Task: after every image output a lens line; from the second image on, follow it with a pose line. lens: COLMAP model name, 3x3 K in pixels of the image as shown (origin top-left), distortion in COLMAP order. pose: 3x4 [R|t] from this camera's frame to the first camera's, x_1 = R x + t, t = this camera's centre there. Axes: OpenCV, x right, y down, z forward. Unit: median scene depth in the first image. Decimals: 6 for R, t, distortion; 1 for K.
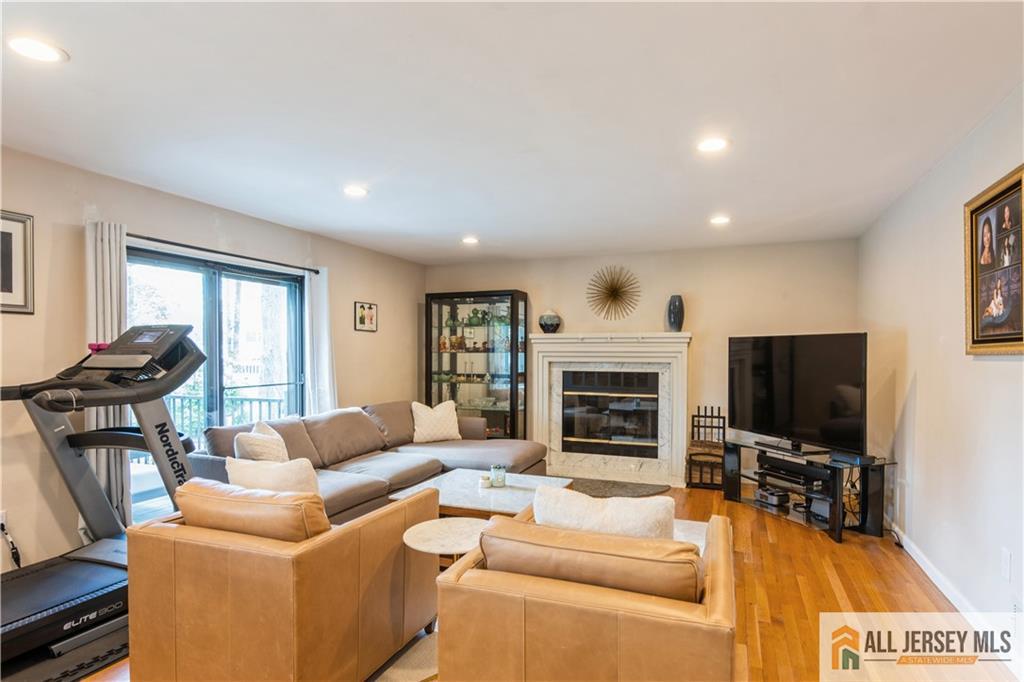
lens RADIAL K [[548.5, 0, 517.1], [0, 548.5, 356.8], [0, 0, 1]] dist [0.001506, -0.001508]
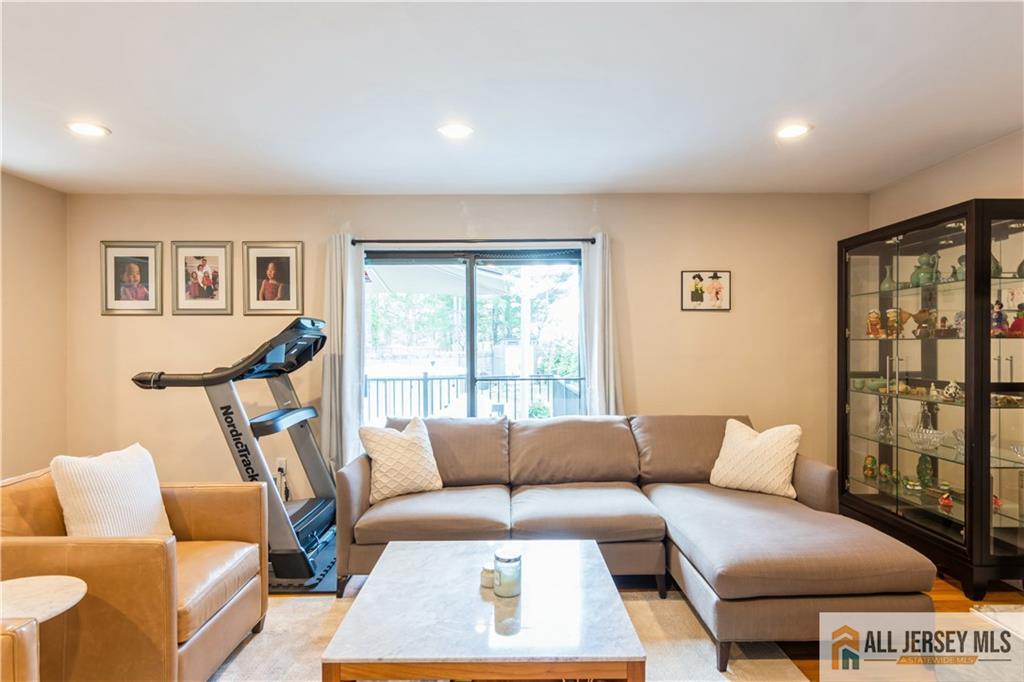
lens RADIAL K [[548.5, 0, 514.2], [0, 548.5, 344.5], [0, 0, 1]] dist [0.001506, -0.001508]
pose [[0.383352, -0.003027, -0.923597, 0.385164], [-0.000737, 0.999993, -0.003584, -0.000750], [0.923602, 0.002055, 0.383347, 0.688846]]
